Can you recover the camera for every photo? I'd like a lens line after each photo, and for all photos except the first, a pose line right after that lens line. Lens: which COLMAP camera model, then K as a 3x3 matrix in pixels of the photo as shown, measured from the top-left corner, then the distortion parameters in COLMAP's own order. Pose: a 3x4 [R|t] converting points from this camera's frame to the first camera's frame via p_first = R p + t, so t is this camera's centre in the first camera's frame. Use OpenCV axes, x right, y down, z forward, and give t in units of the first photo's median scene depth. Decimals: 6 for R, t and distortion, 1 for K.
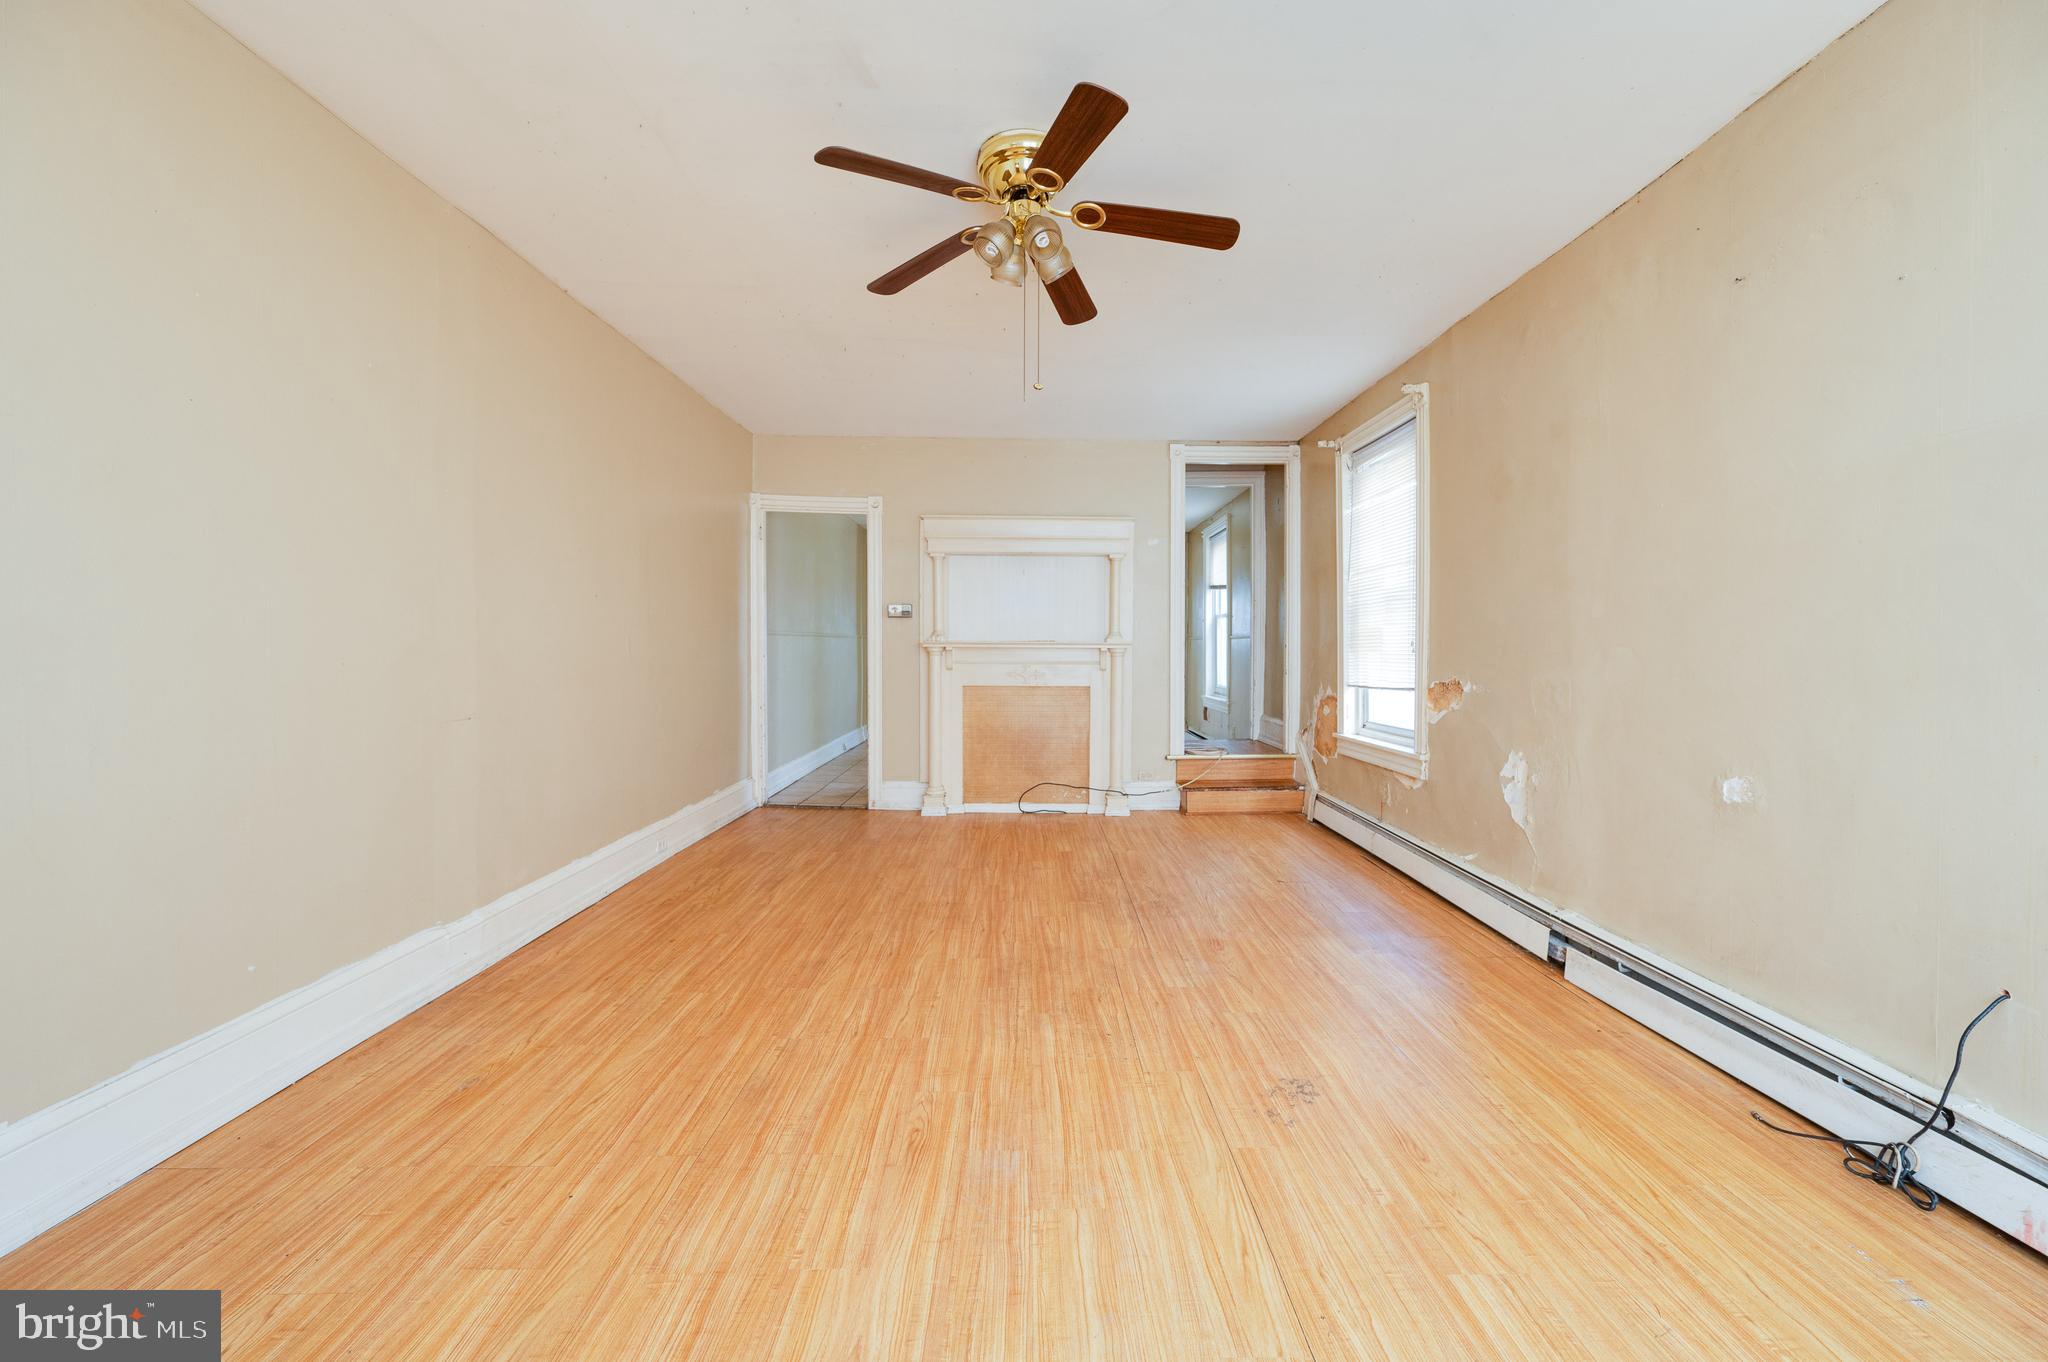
lens RADIAL K [[828.1, 0, 1057.6], [0, 828.1, 685.8], [0, 0, 1]] dist [-0.000176, -0.000052]
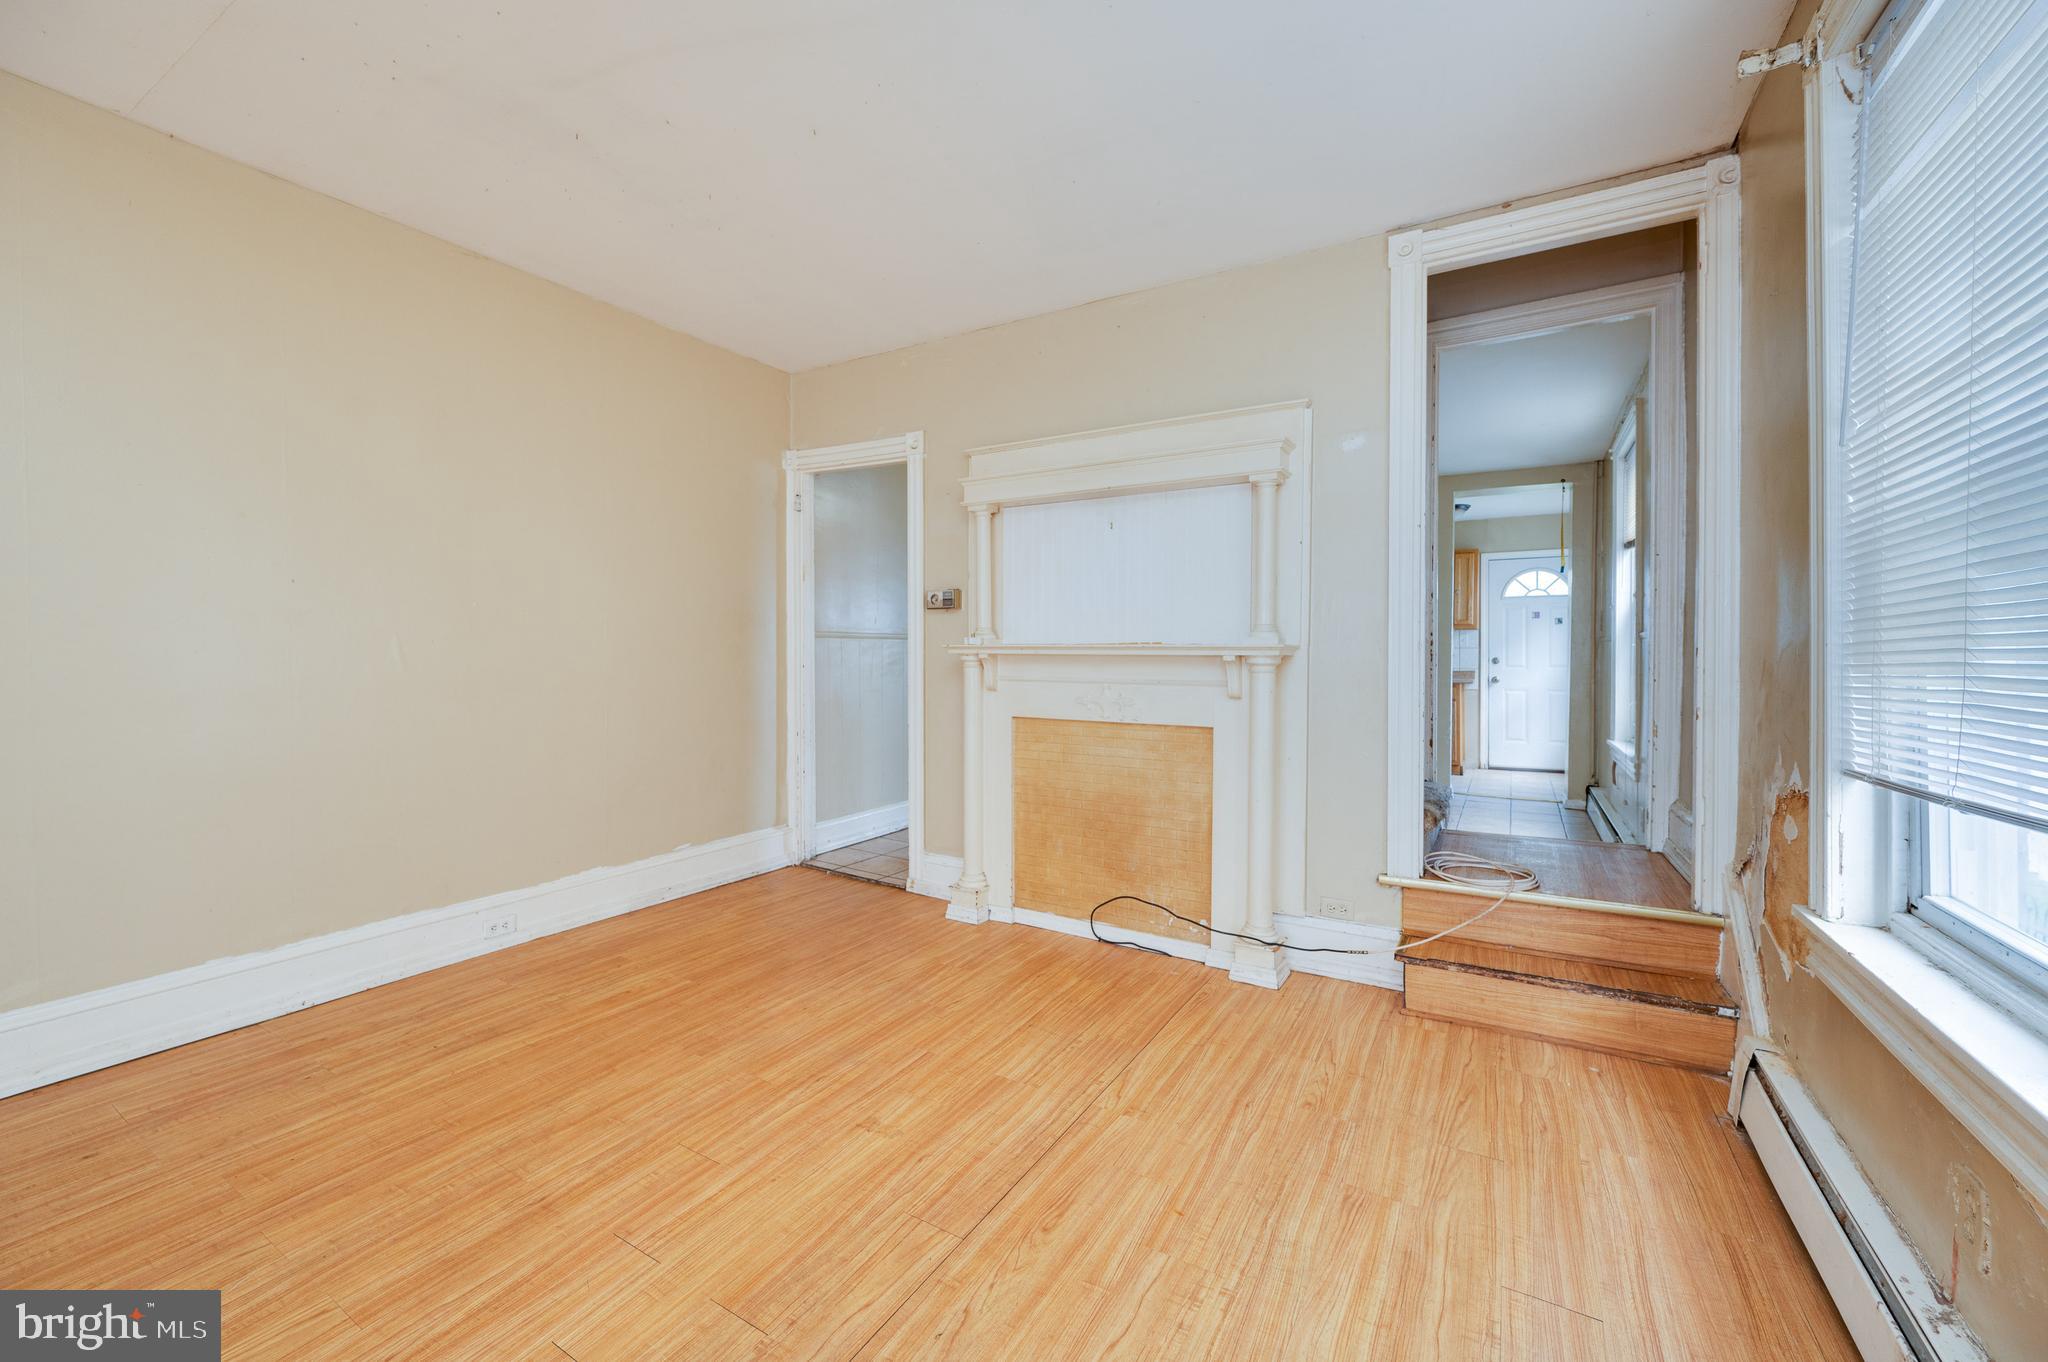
lens RADIAL K [[828.2, 0, 1025.3], [0, 828.2, 675.9], [0, 0, 1]] dist [-0.000591, -0.000347]
pose [[0.835136, 0.014446, -0.549854, 0.230583], [-0.024860, 0.999625, -0.011496, -0.023299], [0.549482, 0.023270, 0.835182, 0.485544]]
